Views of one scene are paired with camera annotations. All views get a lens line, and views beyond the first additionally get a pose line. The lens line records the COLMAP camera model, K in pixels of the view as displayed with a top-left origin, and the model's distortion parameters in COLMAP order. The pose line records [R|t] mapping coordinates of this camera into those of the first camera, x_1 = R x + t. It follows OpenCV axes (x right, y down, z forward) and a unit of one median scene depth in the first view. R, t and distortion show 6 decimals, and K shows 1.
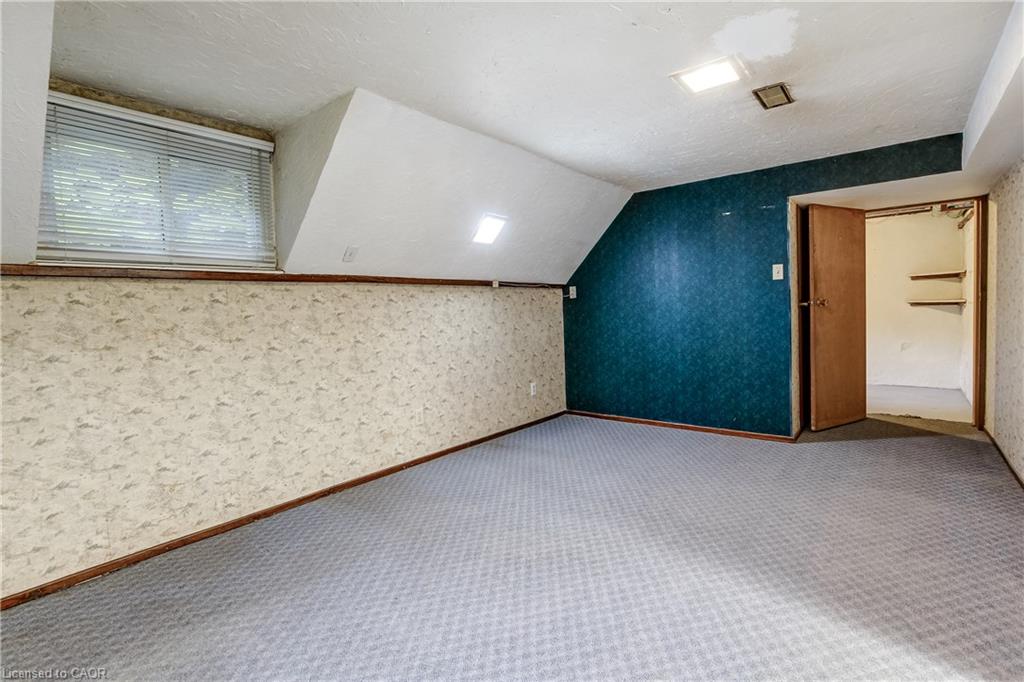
lens RADIAL K [[482.2, 0, 514.1], [0, 482.2, 329.1], [0, 0, 1]] dist [-0.006511, 0.001014]
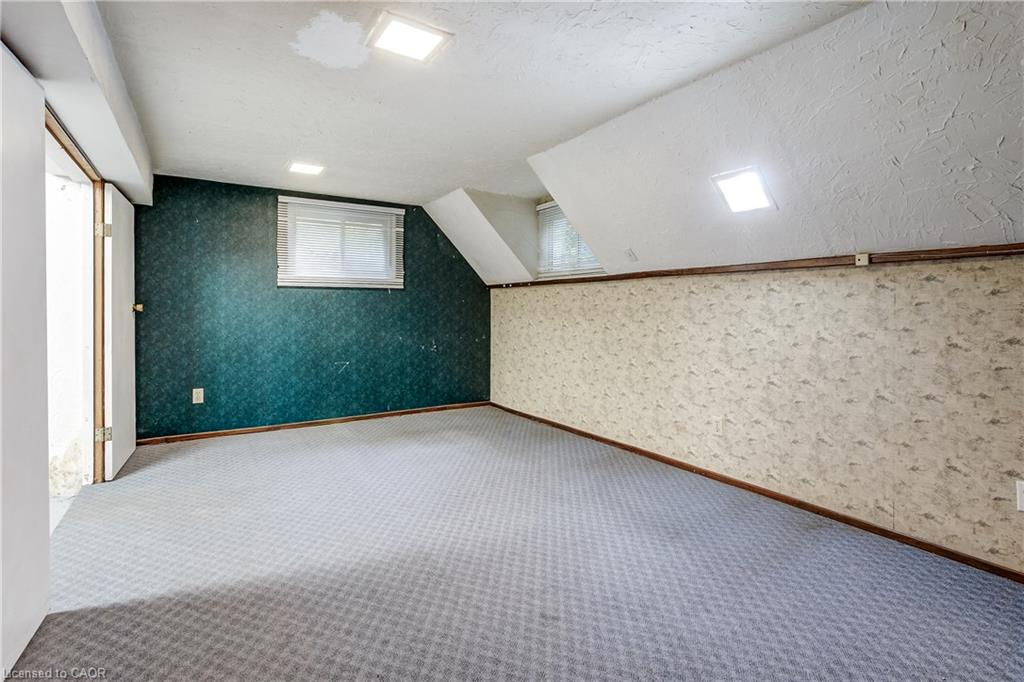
lens RADIAL K [[482.2, 0, 509.8], [0, 482.2, 308.2], [0, 0, 1]] dist [-0.006511, 0.001014]
pose [[-0.313163, 0.035670, -0.949029, 0.747308], [-0.026416, 0.998581, 0.046250, -0.060621], [0.949332, 0.039553, -0.311777, 0.922121]]
